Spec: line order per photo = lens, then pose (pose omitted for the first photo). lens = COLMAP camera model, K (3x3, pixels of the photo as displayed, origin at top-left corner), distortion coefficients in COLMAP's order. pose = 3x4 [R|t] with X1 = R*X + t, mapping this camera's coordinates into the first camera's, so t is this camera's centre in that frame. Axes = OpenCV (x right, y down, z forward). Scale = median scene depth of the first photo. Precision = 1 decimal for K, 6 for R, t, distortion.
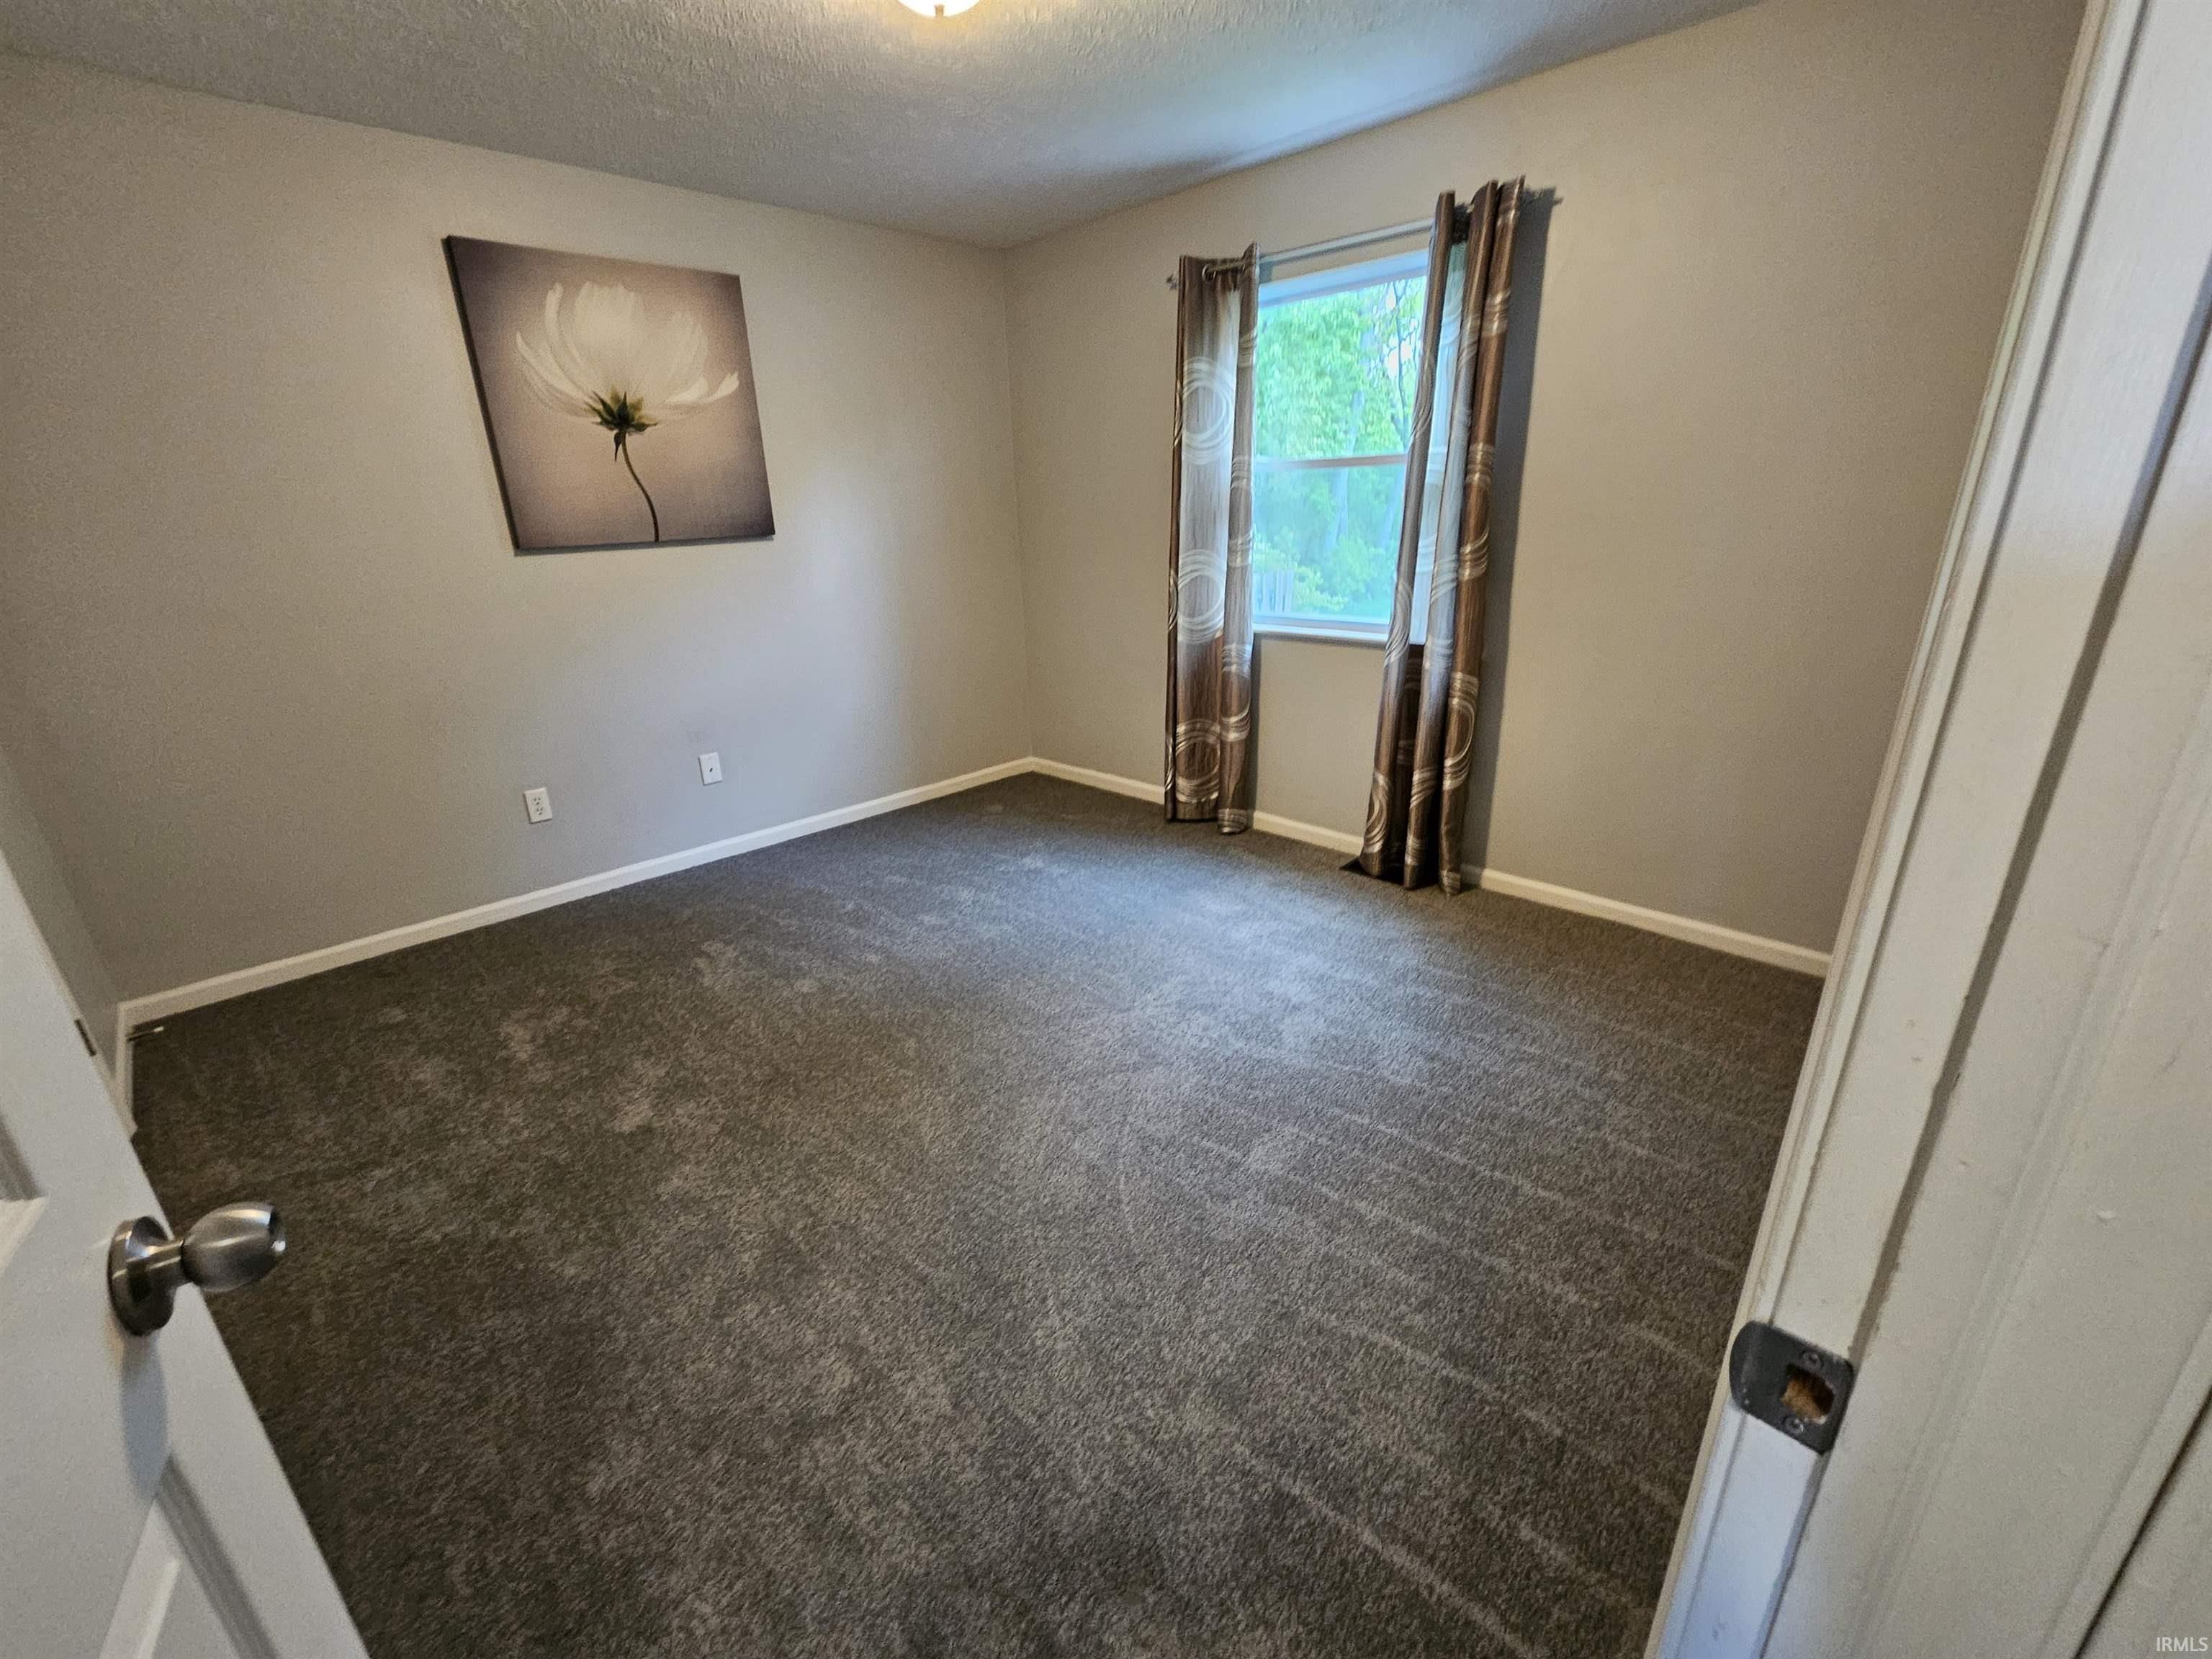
lens RADIAL K [[903.2, 0, 1105.9], [0, 903.2, 823.9], [0, 0, 1]] dist [-0.000551, 0.000400]
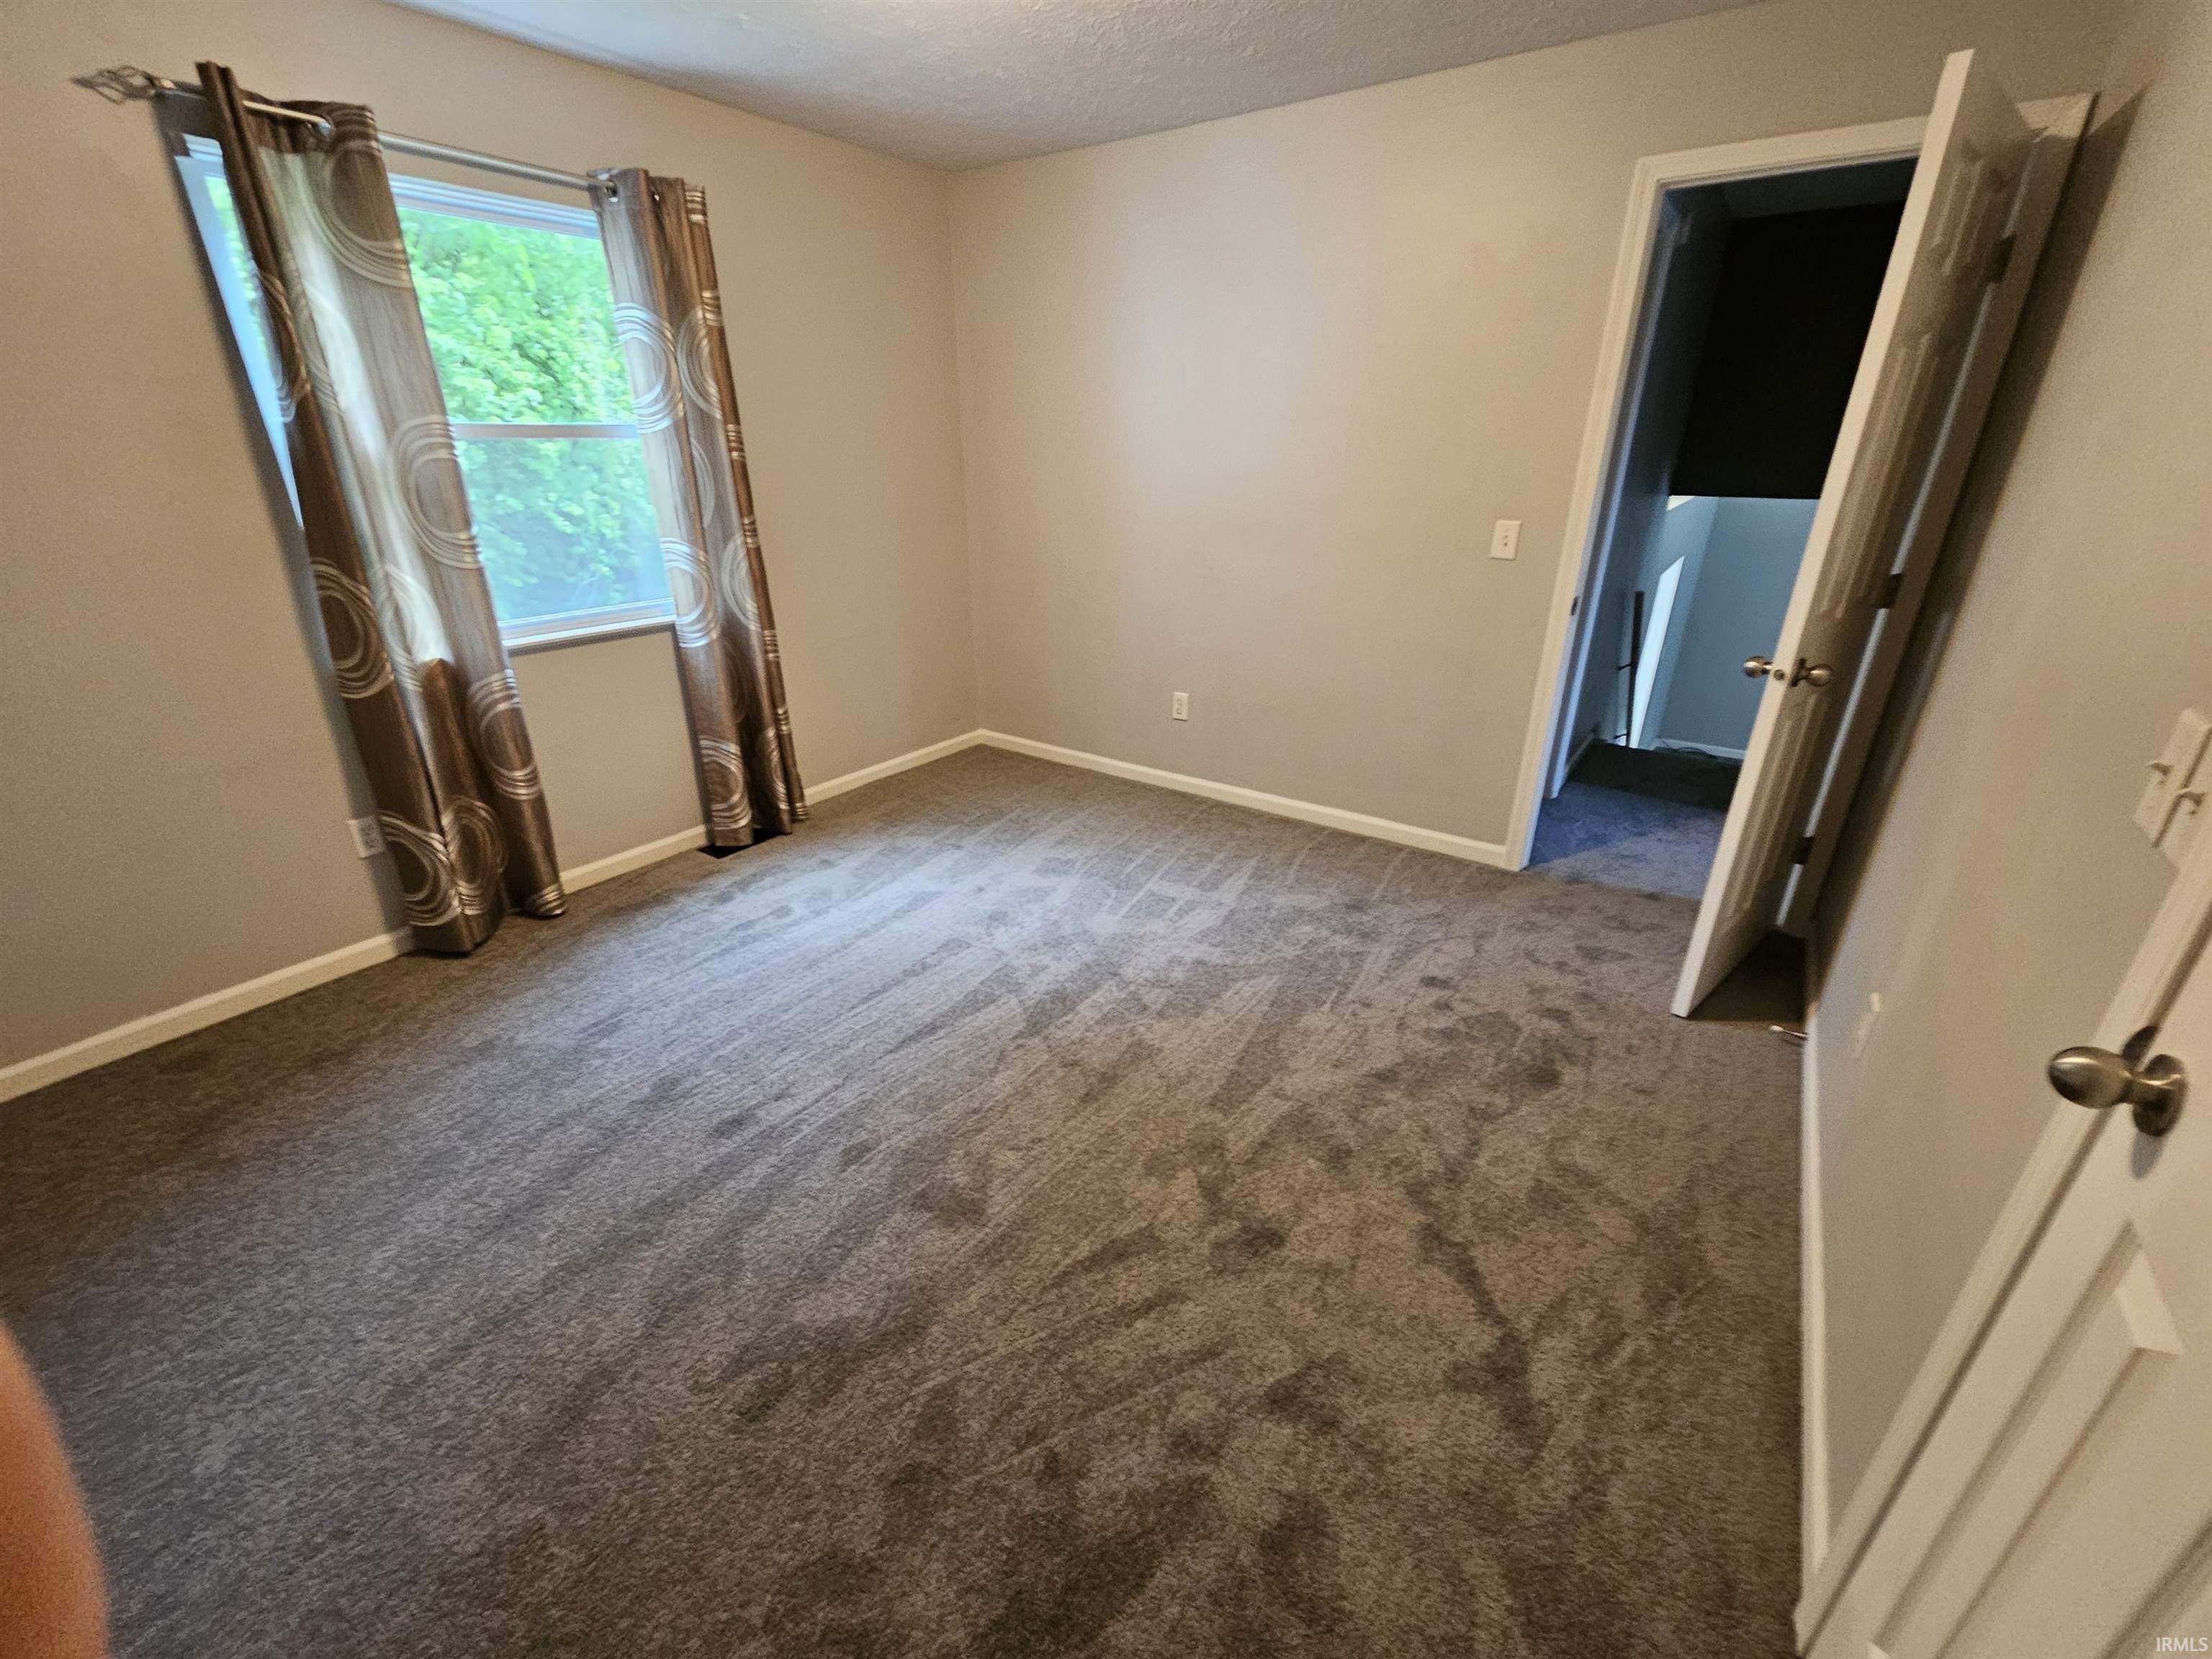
lens RADIAL K [[903.2, 0, 1104.2], [0, 903.2, 830.6], [0, 0, 1]] dist [-0.000551, 0.000400]
pose [[-0.145182, -0.364547, 0.919798, -0.755222], [0.330447, 0.858400, 0.392371, -0.242513], [-0.932591, 0.360910, -0.004161, 0.662575]]
